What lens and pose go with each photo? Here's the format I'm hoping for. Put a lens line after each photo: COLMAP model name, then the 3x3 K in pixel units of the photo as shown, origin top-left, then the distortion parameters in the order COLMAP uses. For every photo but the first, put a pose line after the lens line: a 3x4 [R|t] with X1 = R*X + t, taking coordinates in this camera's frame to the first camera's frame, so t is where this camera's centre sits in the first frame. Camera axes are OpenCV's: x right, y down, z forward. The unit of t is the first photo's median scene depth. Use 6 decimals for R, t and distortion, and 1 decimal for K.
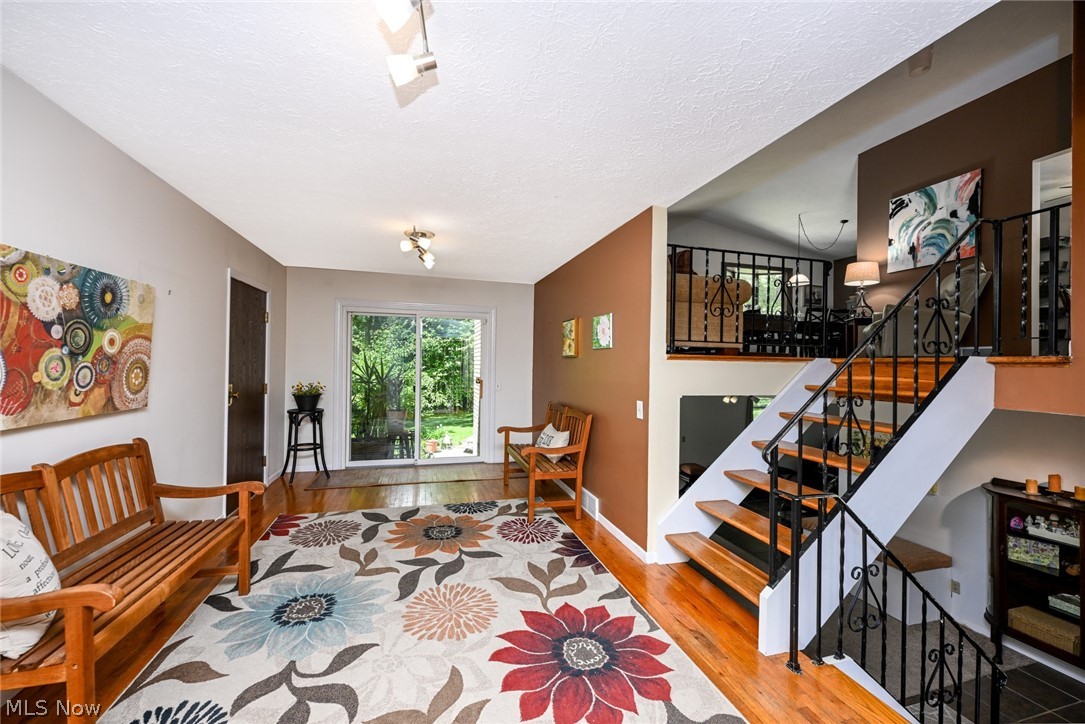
lens RADIAL K [[439.1, 0, 542.5], [0, 439.1, 362.0], [0, 0, 1]] dist [0.000198, 0.000165]
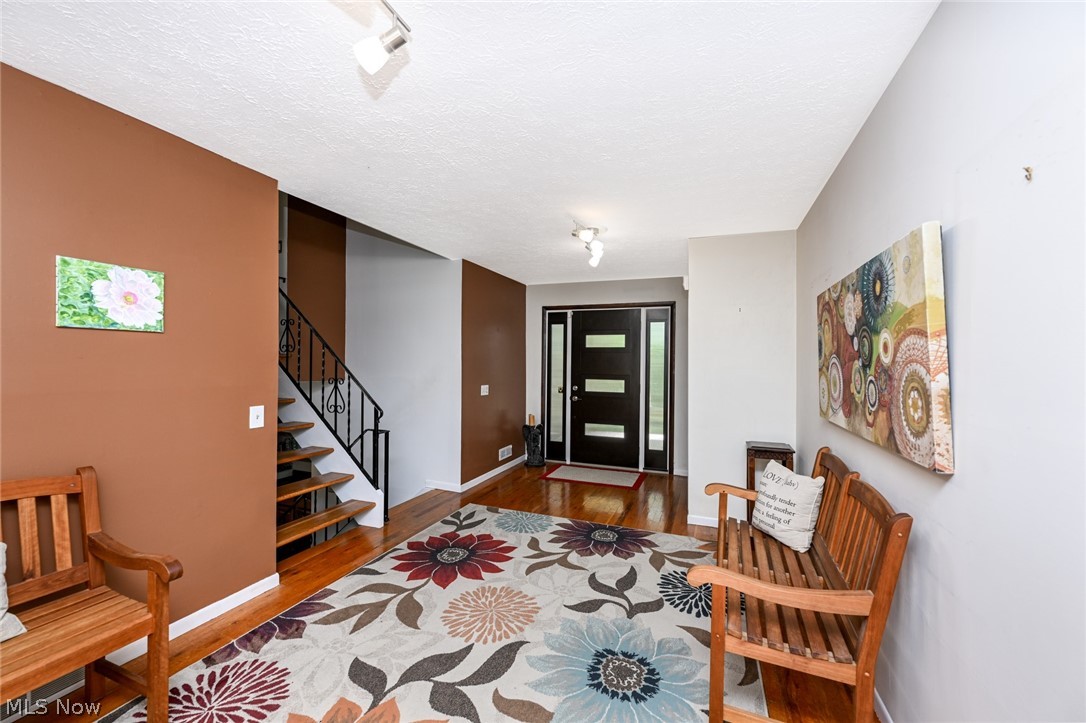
lens RADIAL K [[433.0, 0, 543.0], [0, 433.0, 361.5], [0, 0, 1]] dist [0.000664, 0.000019]
pose [[-0.800434, -0.021790, 0.599025, -0.959061], [-0.025689, 0.999668, 0.002038, -0.010690], [-0.598870, -0.013757, -0.800728, 1.874901]]
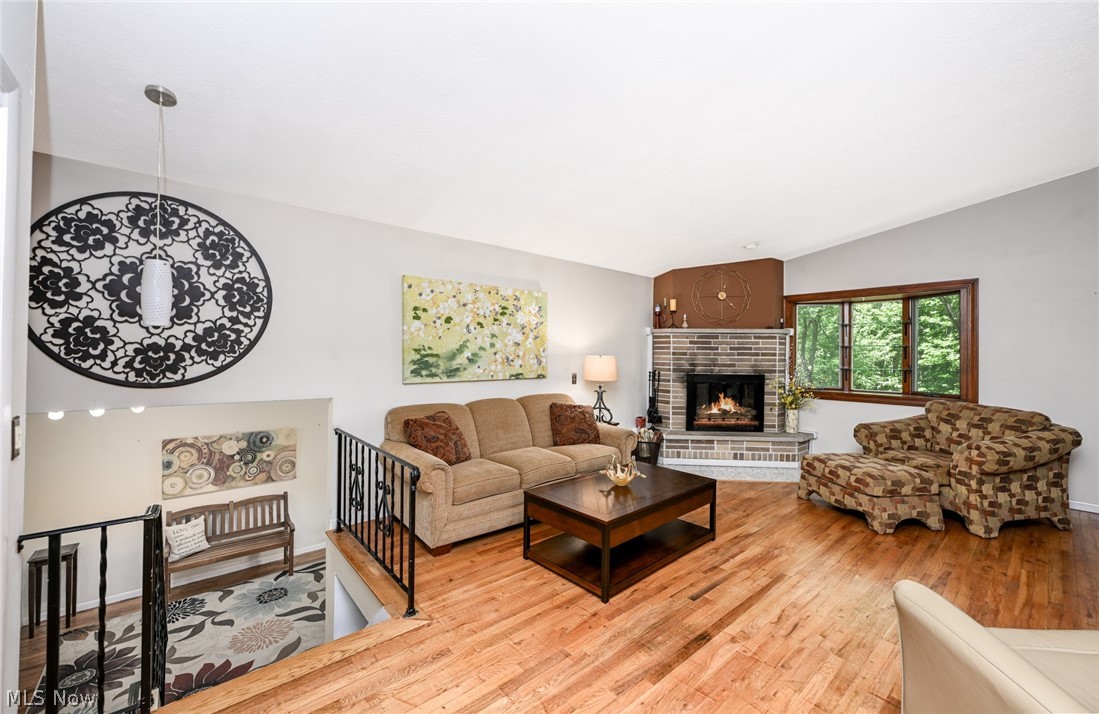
lens RADIAL K [[439.4, 0, 549.5], [0, 439.4, 357.0], [0, 0, 1]] dist [0.001090, 0.000131]
pose [[0.413978, 0.003987, -0.910278, 2.110438], [-0.004353, 0.999988, 0.002401, -0.651404], [0.910276, 0.002968, 0.413990, 1.442590]]
